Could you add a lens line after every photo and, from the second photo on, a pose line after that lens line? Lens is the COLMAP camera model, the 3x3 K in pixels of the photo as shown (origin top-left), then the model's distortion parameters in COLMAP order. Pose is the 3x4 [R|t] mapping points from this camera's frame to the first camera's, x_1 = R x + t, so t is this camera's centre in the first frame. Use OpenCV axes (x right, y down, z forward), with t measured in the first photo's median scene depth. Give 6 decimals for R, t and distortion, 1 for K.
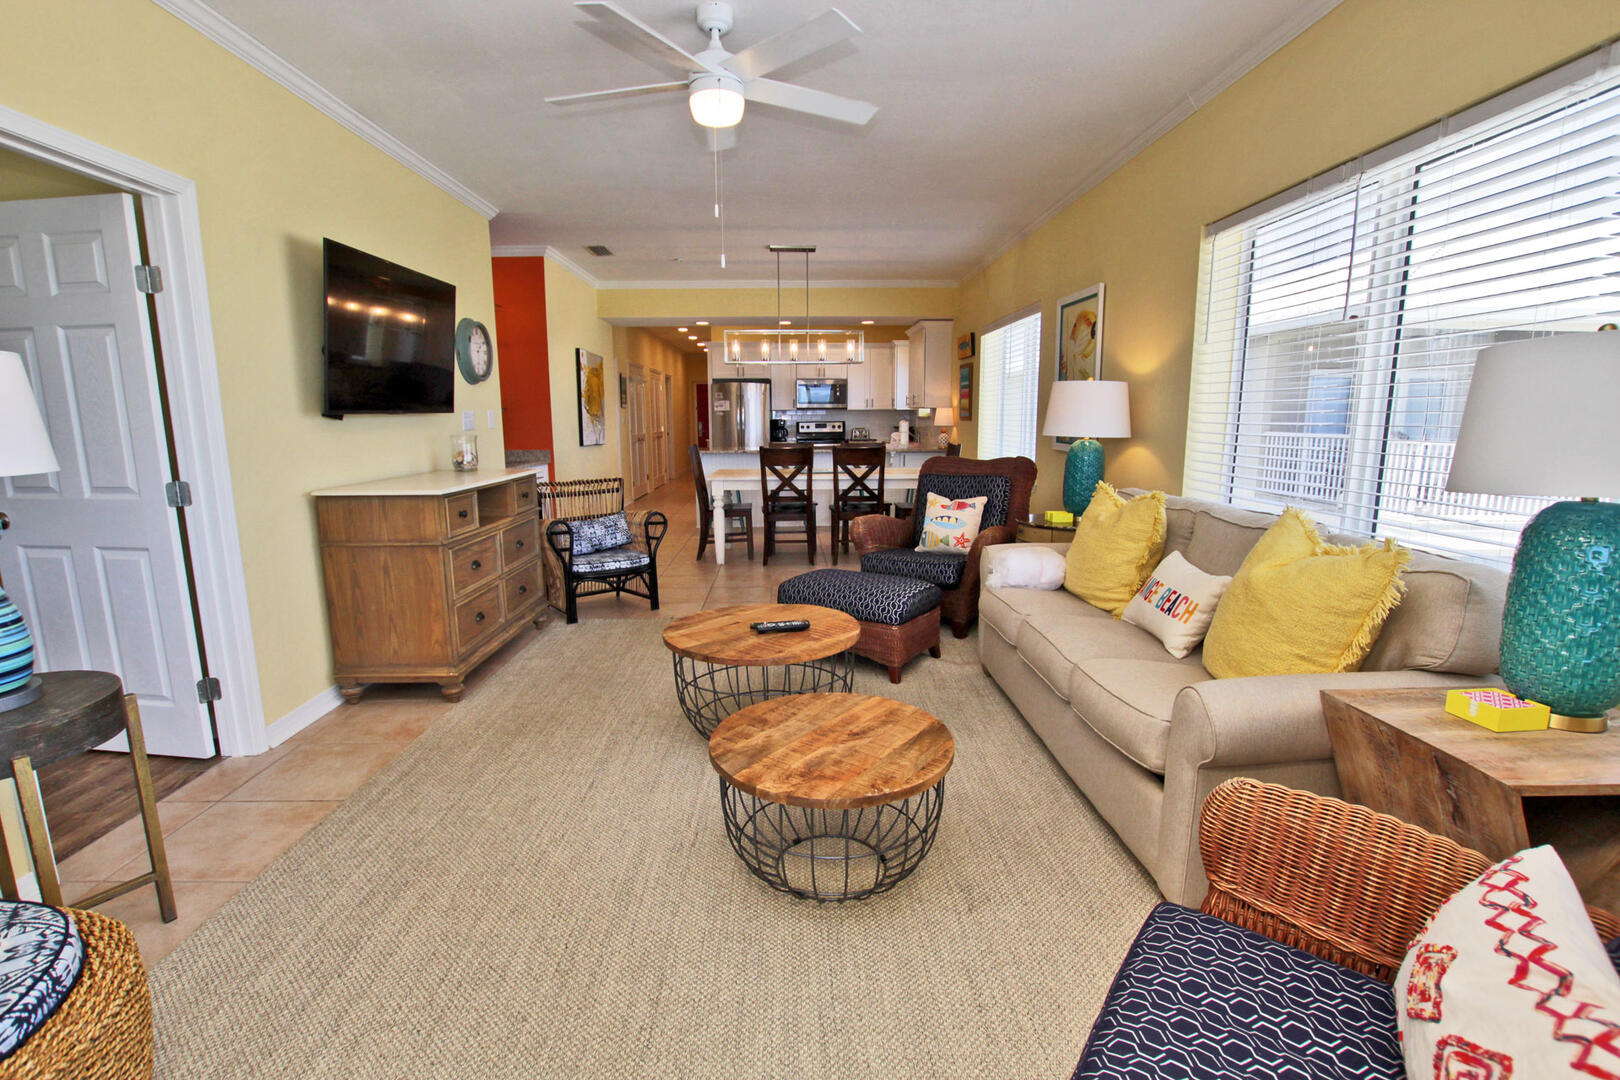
lens RADIAL K [[750.9, 0, 799.7], [0, 750.9, 543.2], [0, 0, 1]] dist [-0.036019, 0.006522]
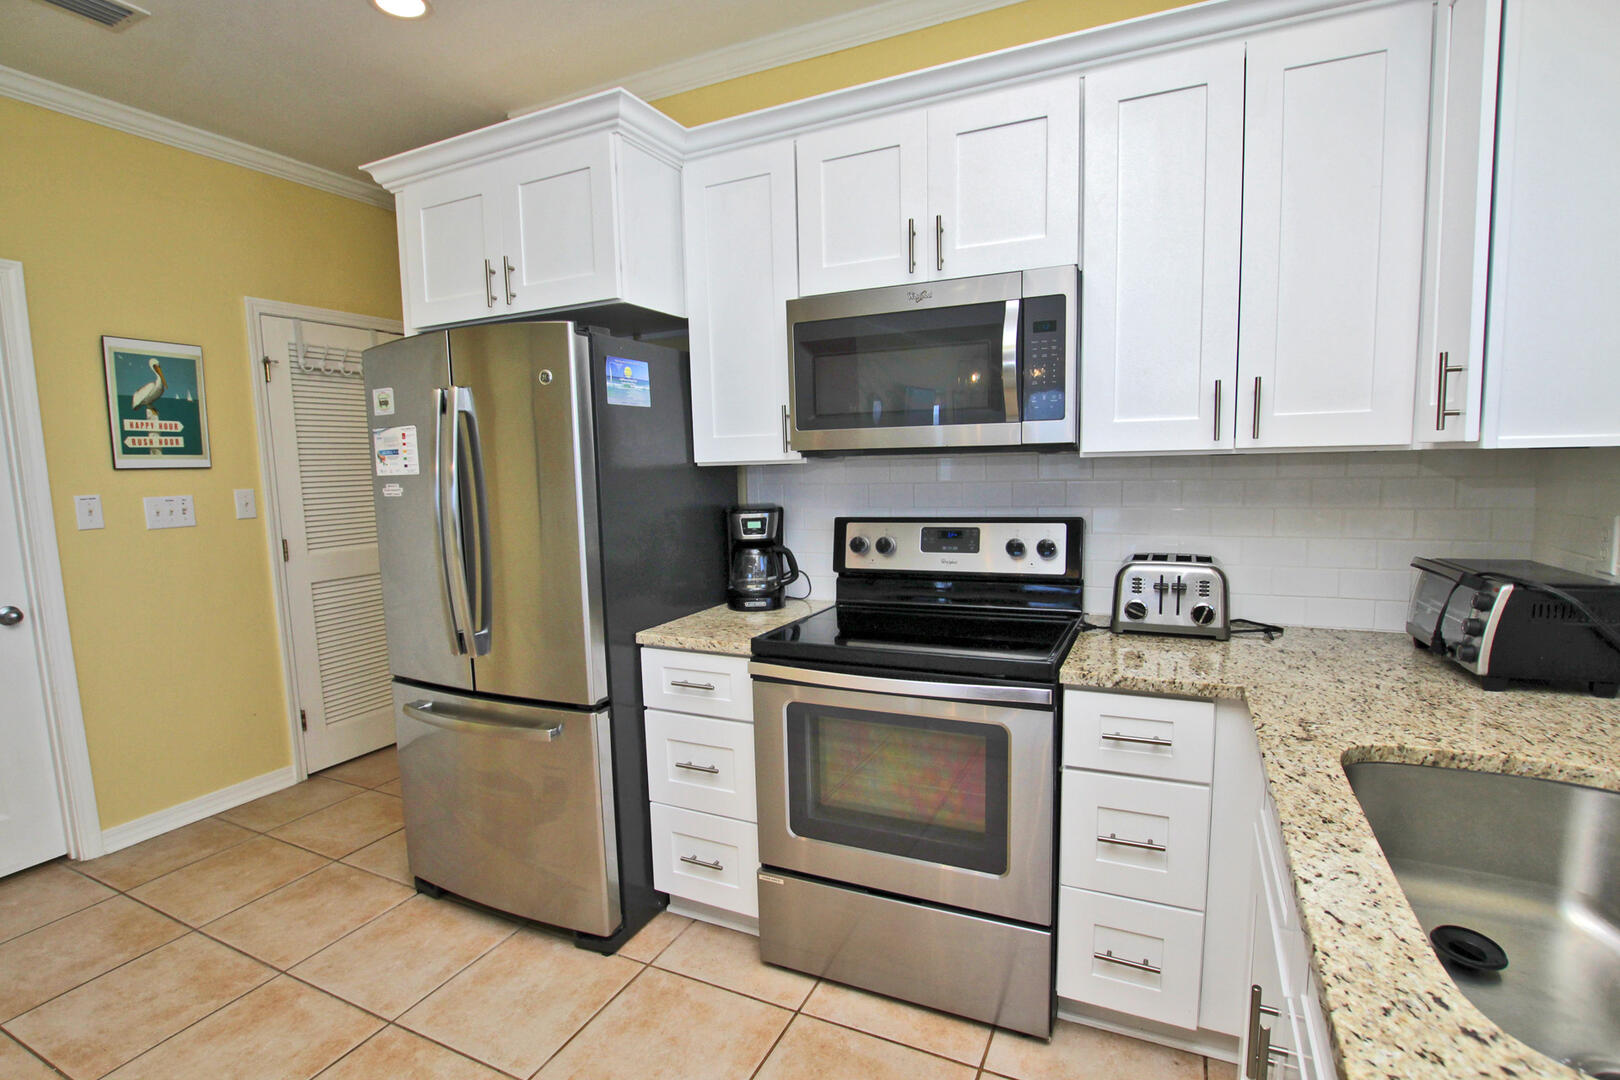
lens RADIAL K [[750.9, 0, 814.4], [0, 750.9, 543.6], [0, 0, 1]] dist [-0.036019, 0.006522]
pose [[0.901891, 0.032058, -0.430773, 0.078816], [-0.058032, 0.997194, -0.047288, -0.144828], [0.428048, 0.067648, 0.901221, 0.815015]]
